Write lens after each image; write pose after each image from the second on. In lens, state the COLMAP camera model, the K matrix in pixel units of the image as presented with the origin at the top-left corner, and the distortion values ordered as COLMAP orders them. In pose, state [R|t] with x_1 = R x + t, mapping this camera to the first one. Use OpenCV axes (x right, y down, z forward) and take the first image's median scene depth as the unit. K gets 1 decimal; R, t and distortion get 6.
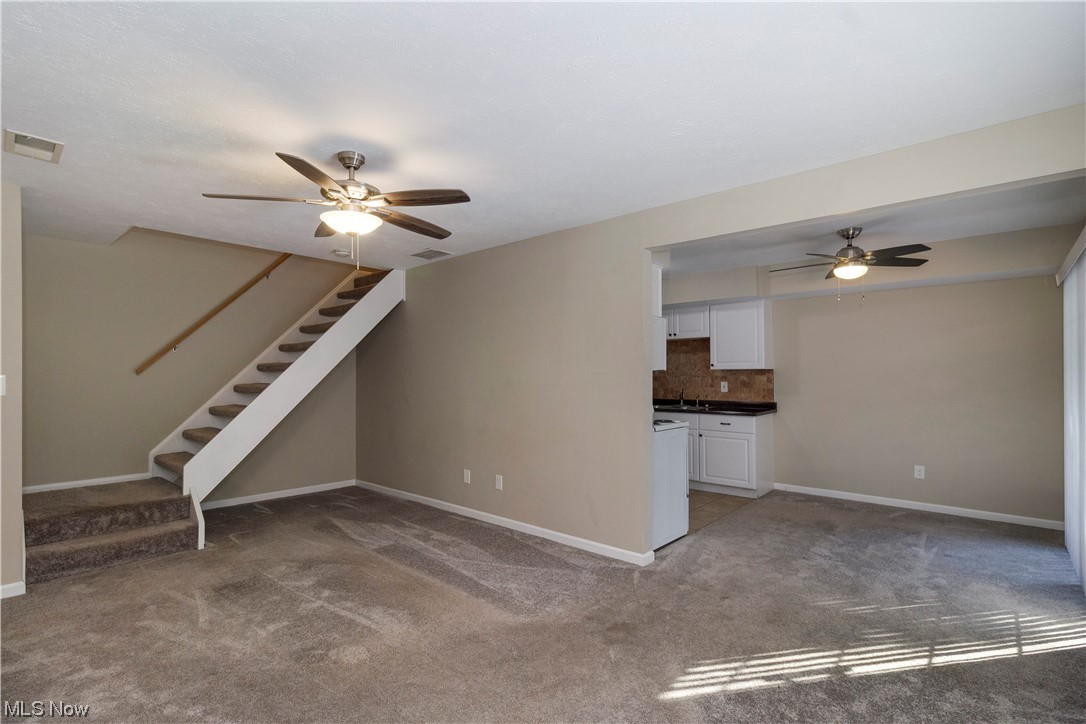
lens RADIAL K [[511.8, 0, 535.6], [0, 511.8, 372.0], [0, 0, 1]] dist [-0.003322, 0.002702]
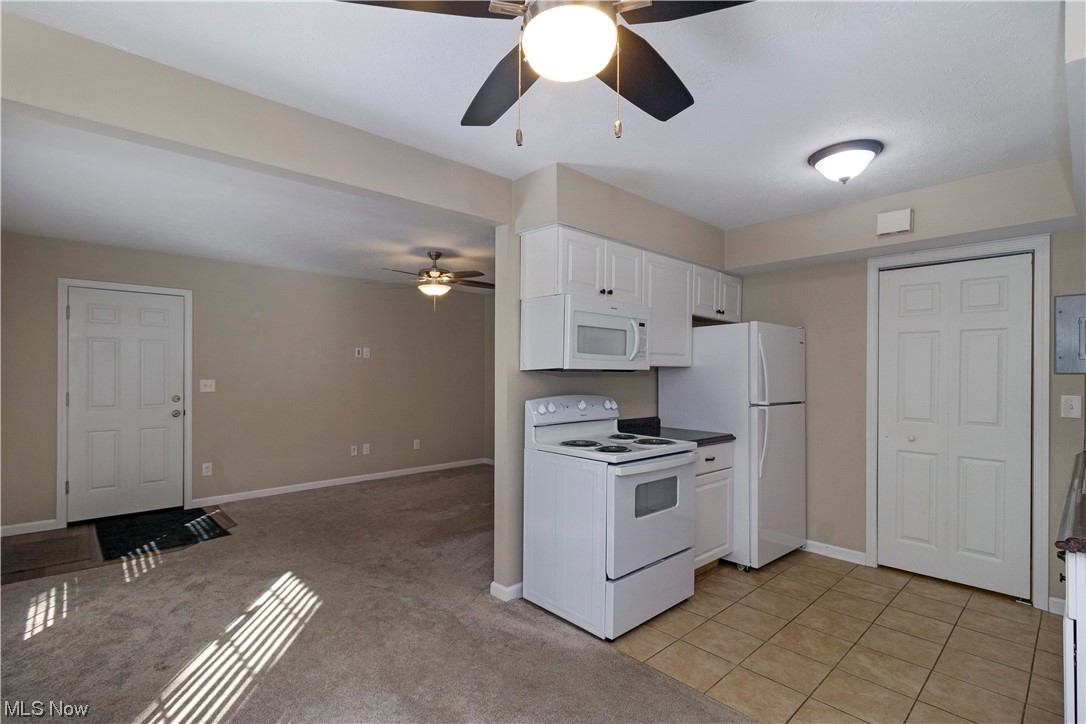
lens RADIAL K [[511.8, 0, 547.4], [0, 511.8, 366.4], [0, 0, 1]] dist [-0.003322, 0.002702]
pose [[-0.081733, -0.007966, -0.996622, 0.675835], [-0.001815, 0.999968, -0.007844, -0.000603], [0.996653, 0.001168, -0.081745, 0.733899]]
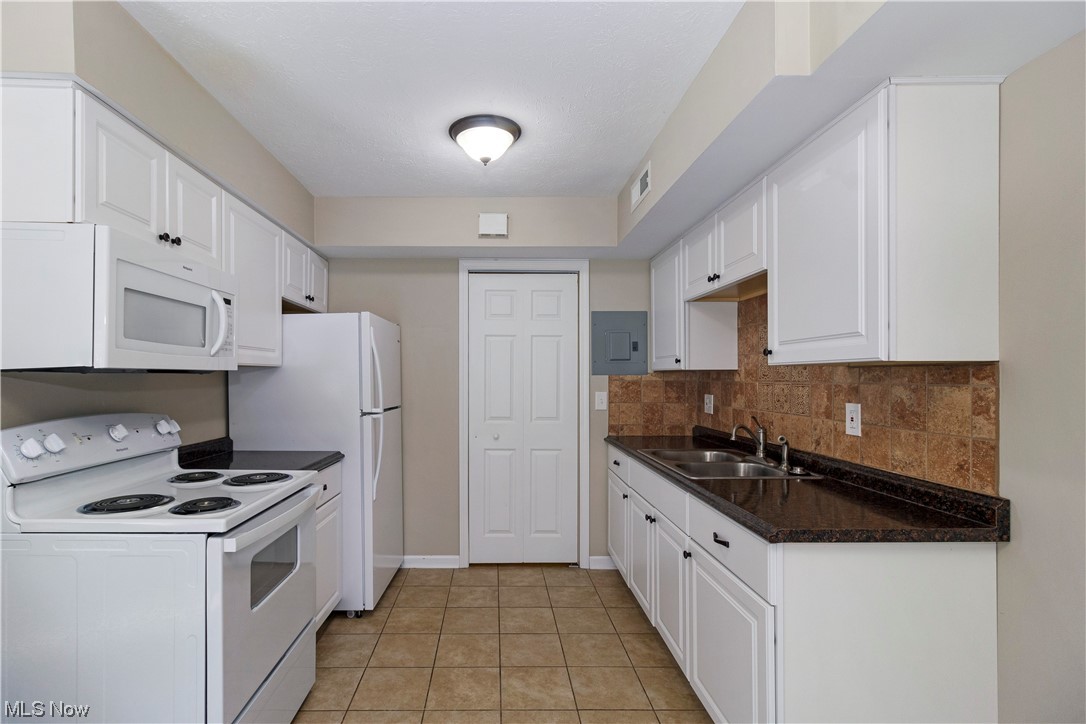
lens RADIAL K [[511.8, 0, 493.4], [0, 511.8, 379.0], [0, 0, 1]] dist [-0.003322, 0.002702]
pose [[0.668365, 0.009002, -0.743779, 0.504855], [-0.000713, 0.999934, 0.011461, 0.000441], [0.743833, -0.007130, 0.668327, 0.686500]]
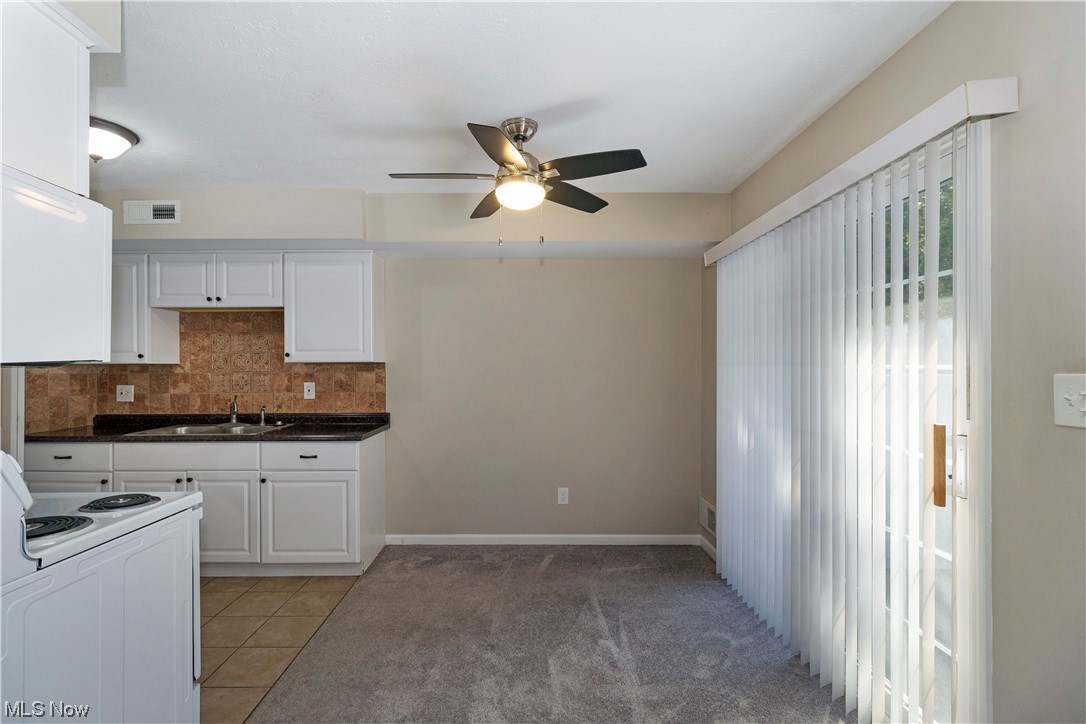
lens RADIAL K [[511.8, 0, 534.4], [0, 511.8, 364.5], [0, 0, 1]] dist [-0.003322, 0.002702]
pose [[0.735241, 0.004962, 0.677787, 0.165885], [-0.002376, 0.999986, -0.004744, -0.000301], [-0.677801, 0.001878, 0.735243, 0.400995]]
